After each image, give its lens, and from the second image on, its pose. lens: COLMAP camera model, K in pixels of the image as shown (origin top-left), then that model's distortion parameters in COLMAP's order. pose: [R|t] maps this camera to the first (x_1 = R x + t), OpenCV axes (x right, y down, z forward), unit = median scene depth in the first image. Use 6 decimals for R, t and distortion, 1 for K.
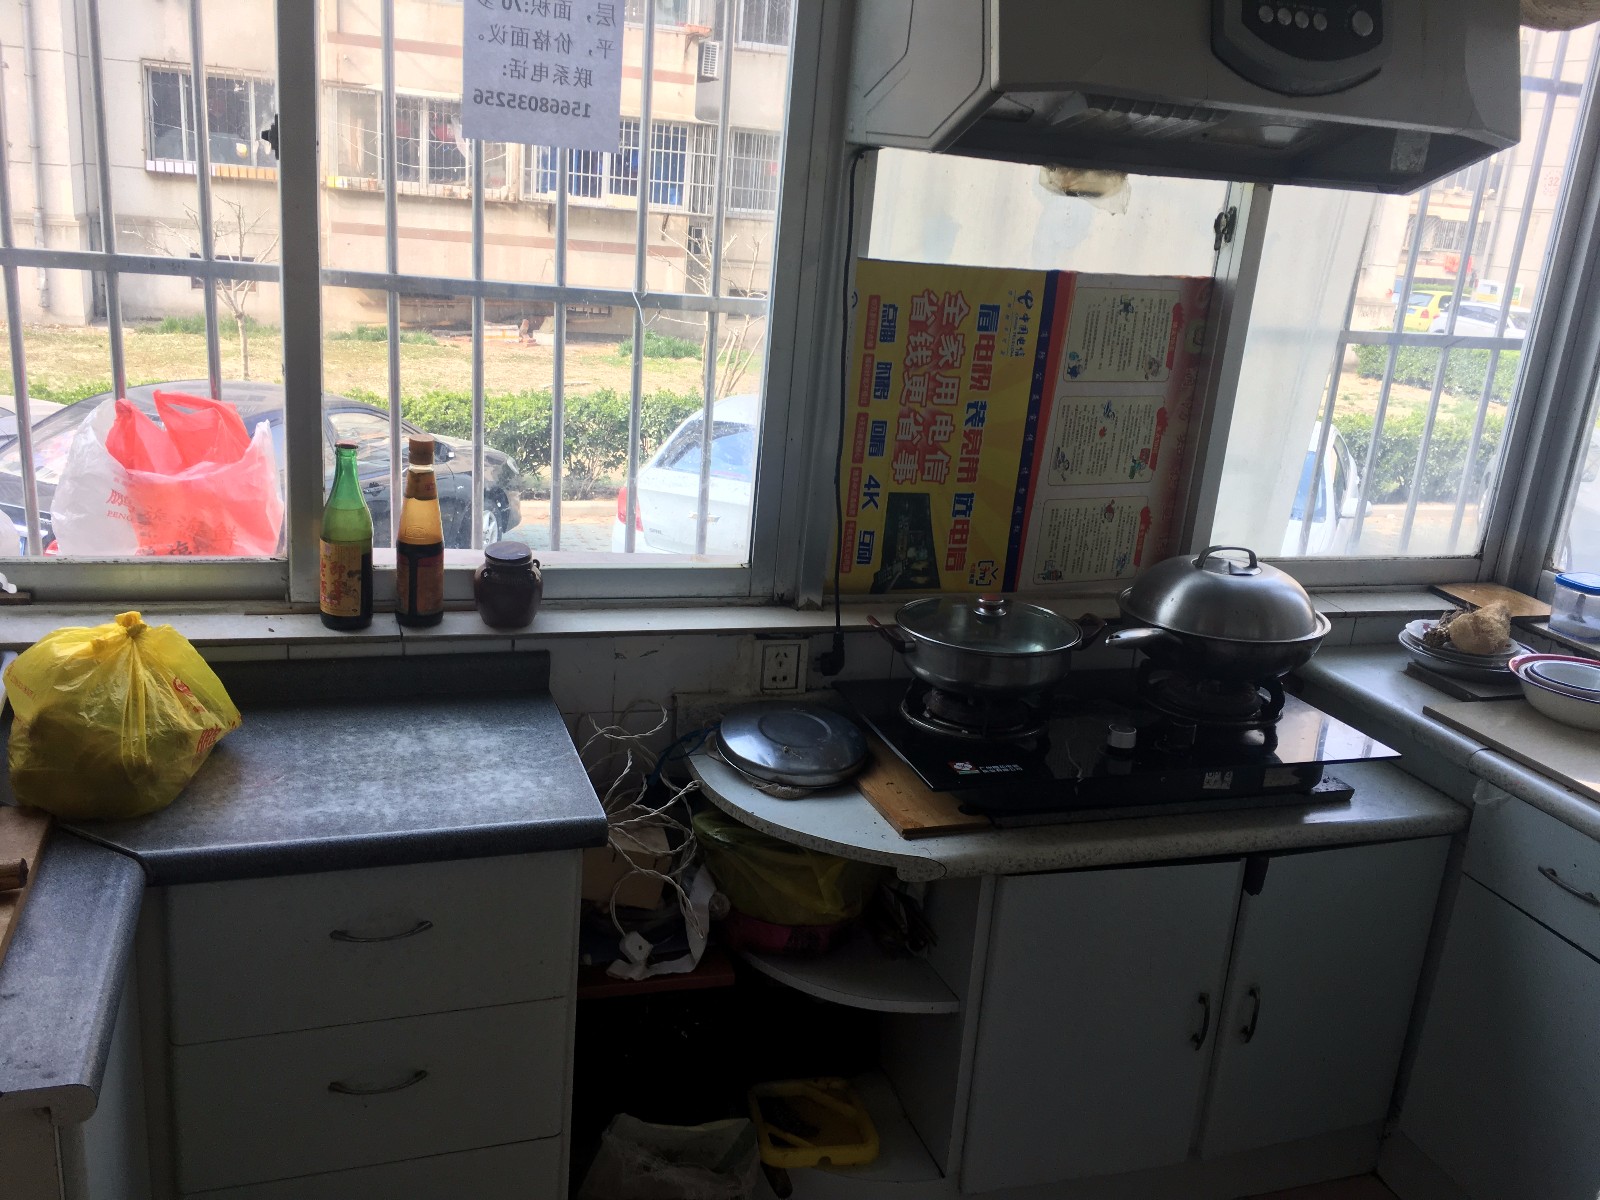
lens RADIAL K [[1361.7, 0, 802.3], [0, 1361.7, 603.5], [0, 0, 1]] dist [0.042809, -0.009484]
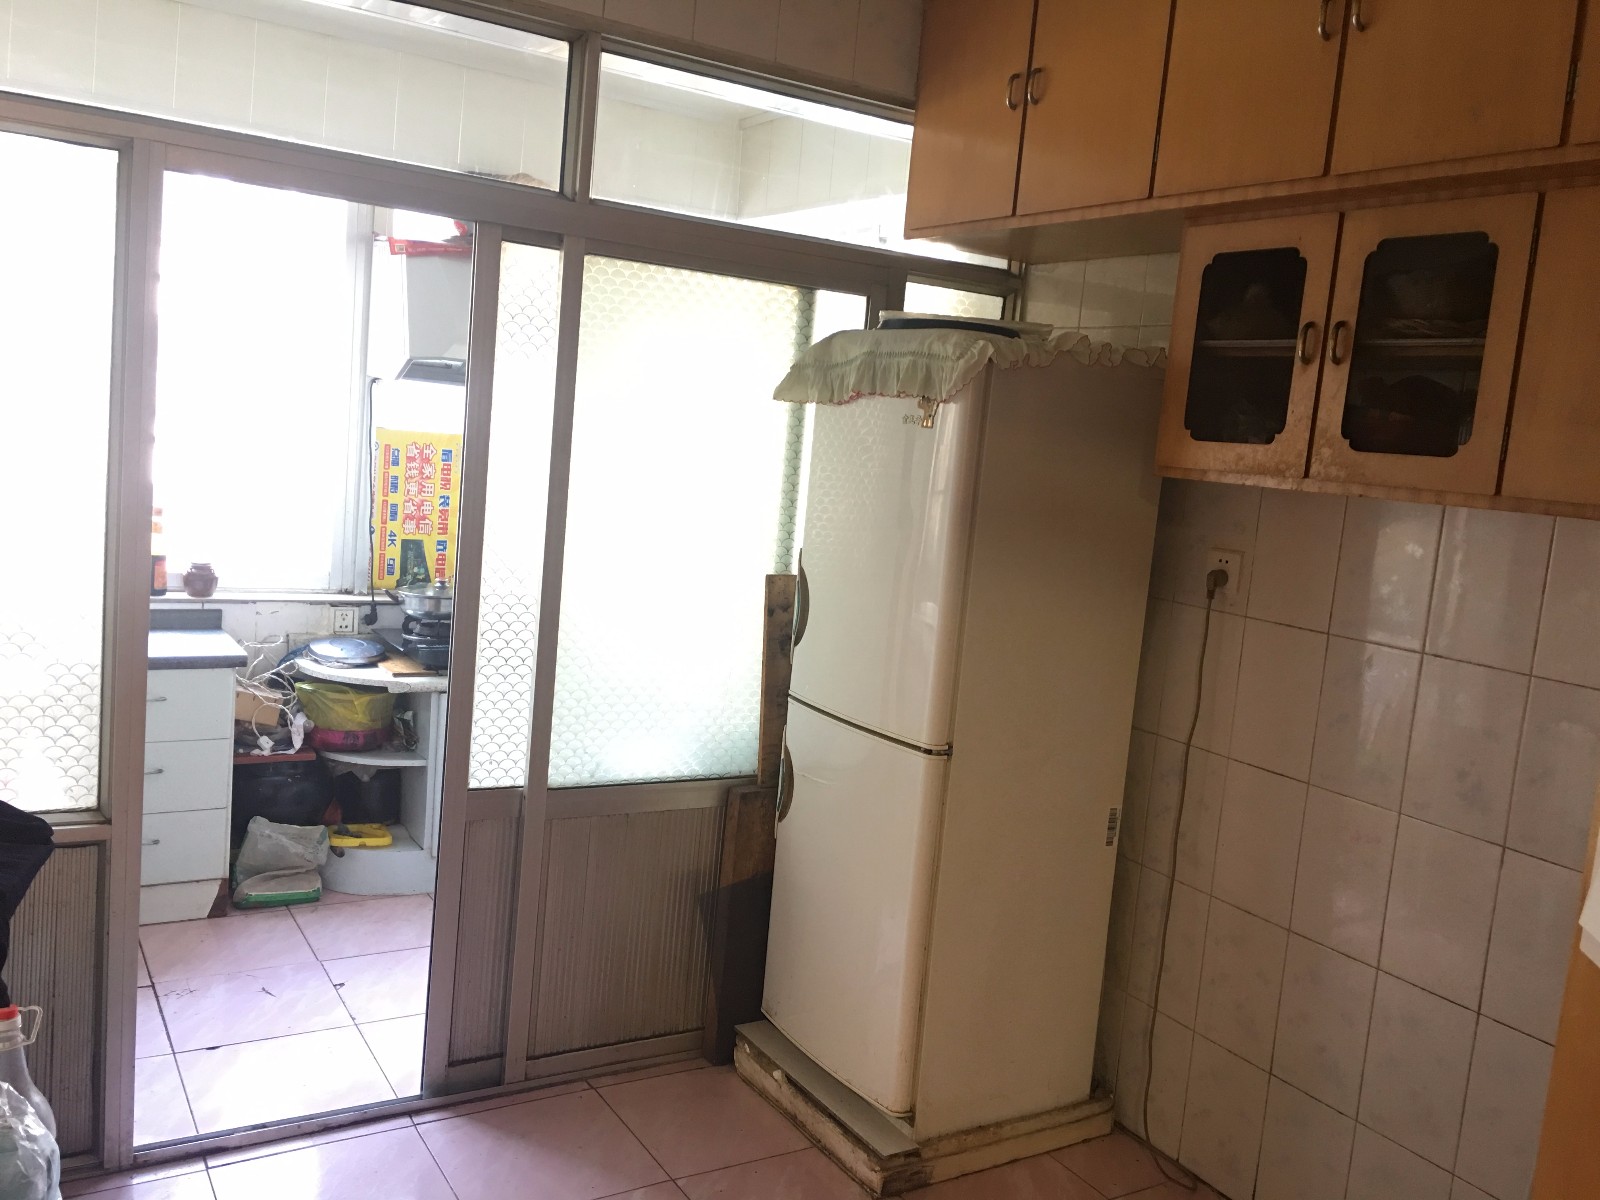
lens RADIAL K [[1361.7, 0, 804.0], [0, 1361.7, 591.7], [0, 0, 1]] dist [0.042809, -0.009484]
pose [[0.977564, -0.028891, 0.208646, 0.232063], [0.062489, 0.985733, -0.156286, 0.367837], [-0.201154, 0.165818, 0.965423, -1.131227]]
